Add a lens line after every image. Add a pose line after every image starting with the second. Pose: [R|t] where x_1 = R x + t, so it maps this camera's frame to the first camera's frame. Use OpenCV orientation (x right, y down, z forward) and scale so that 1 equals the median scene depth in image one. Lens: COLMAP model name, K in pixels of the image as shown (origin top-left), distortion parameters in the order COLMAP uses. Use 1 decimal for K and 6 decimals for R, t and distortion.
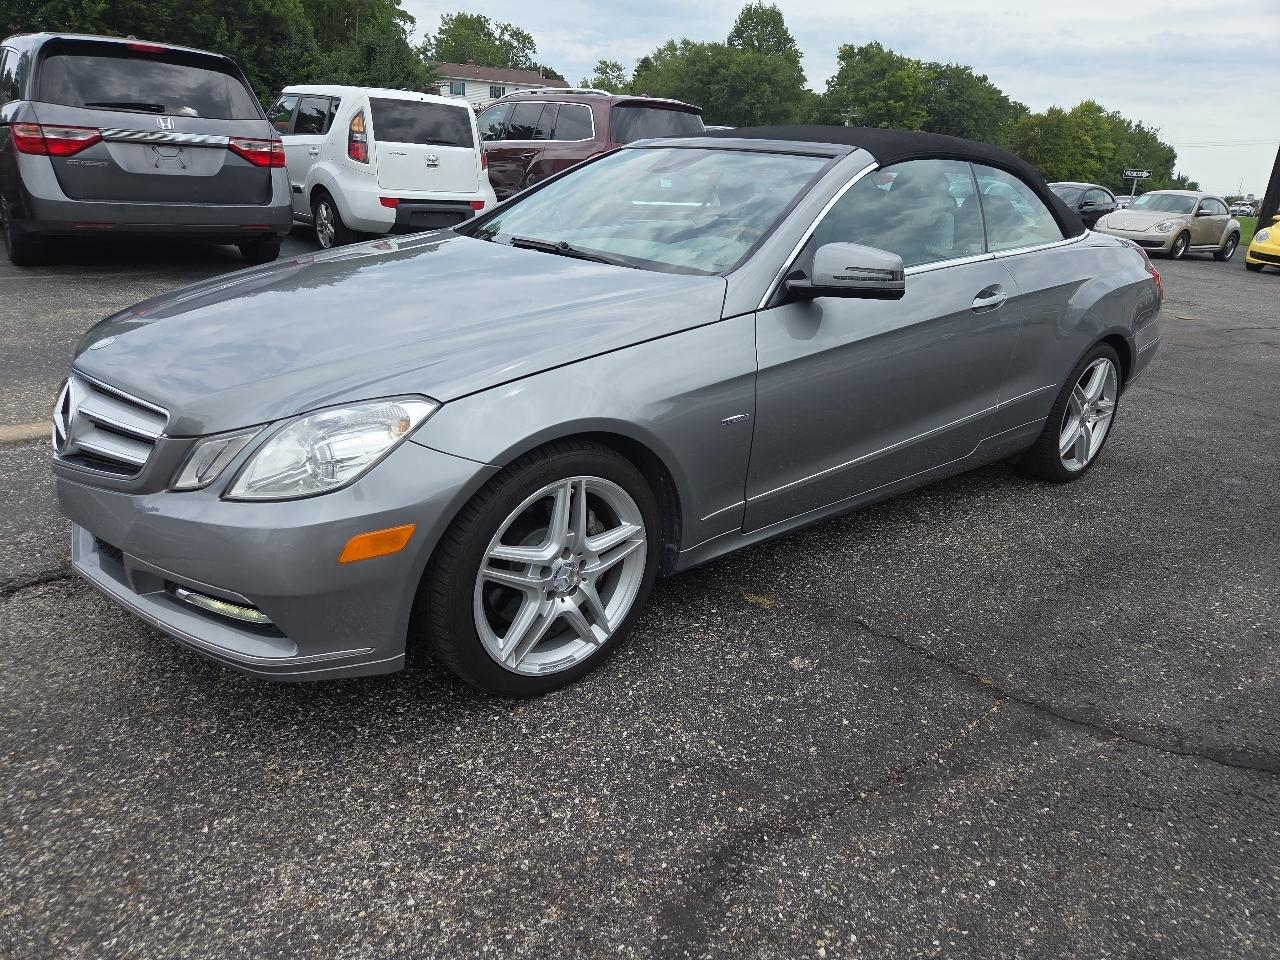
lens RADIAL K [[852.7, 0, 635.7], [0, 852.7, 478.5], [0, 0, 1]] dist [0.069625, -0.059706]
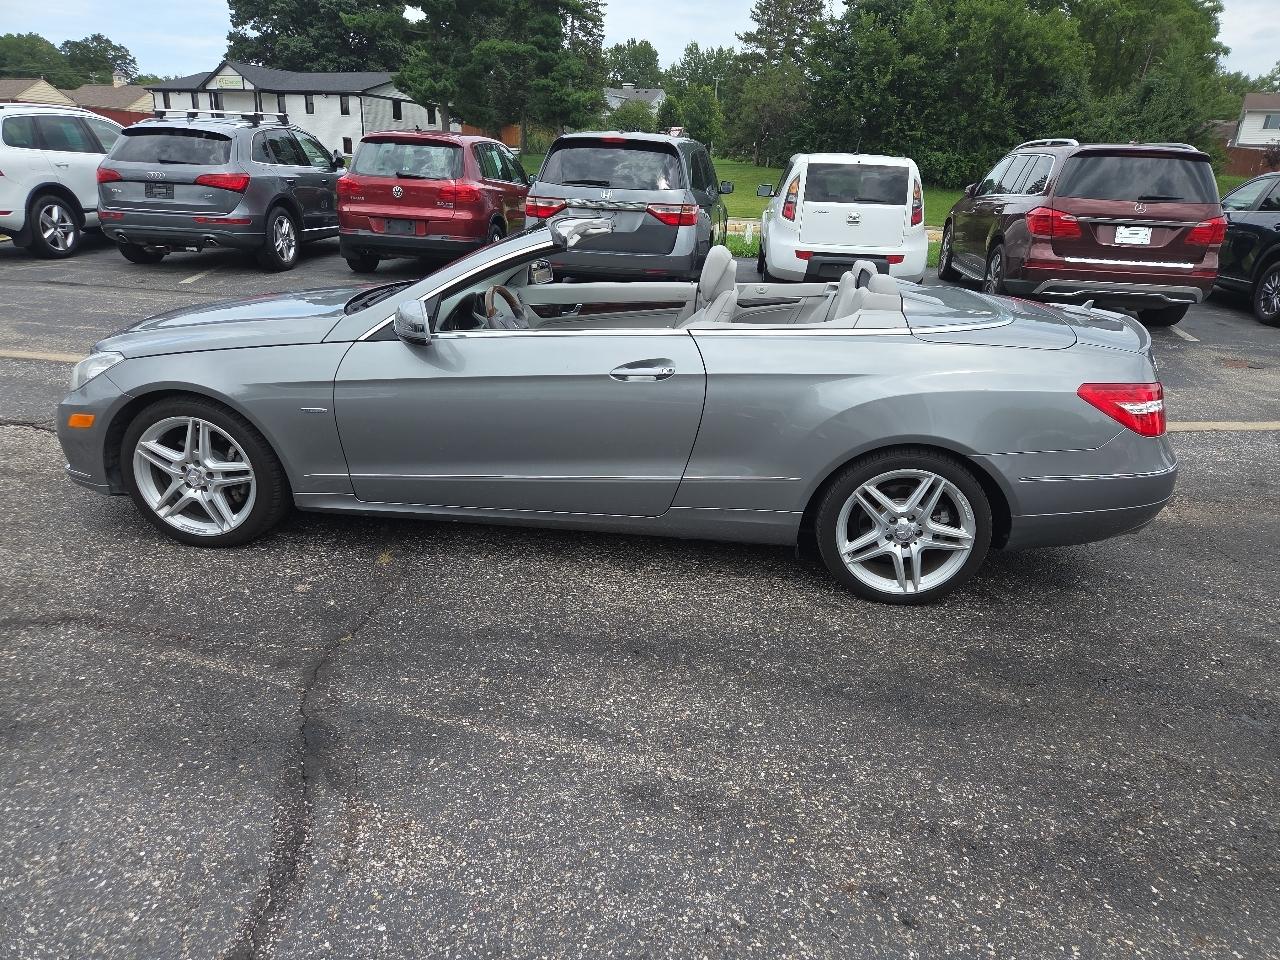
lens RADIAL K [[852.7, 0, 635.7], [0, 852.7, 478.5], [0, 0, 1]] dist [0.069625, -0.059706]
pose [[0.686308, 0.218532, -0.693704, 0.513300], [-0.251164, 0.966327, 0.055929, -0.059077], [0.682568, 0.135849, 0.718085, 0.111847]]
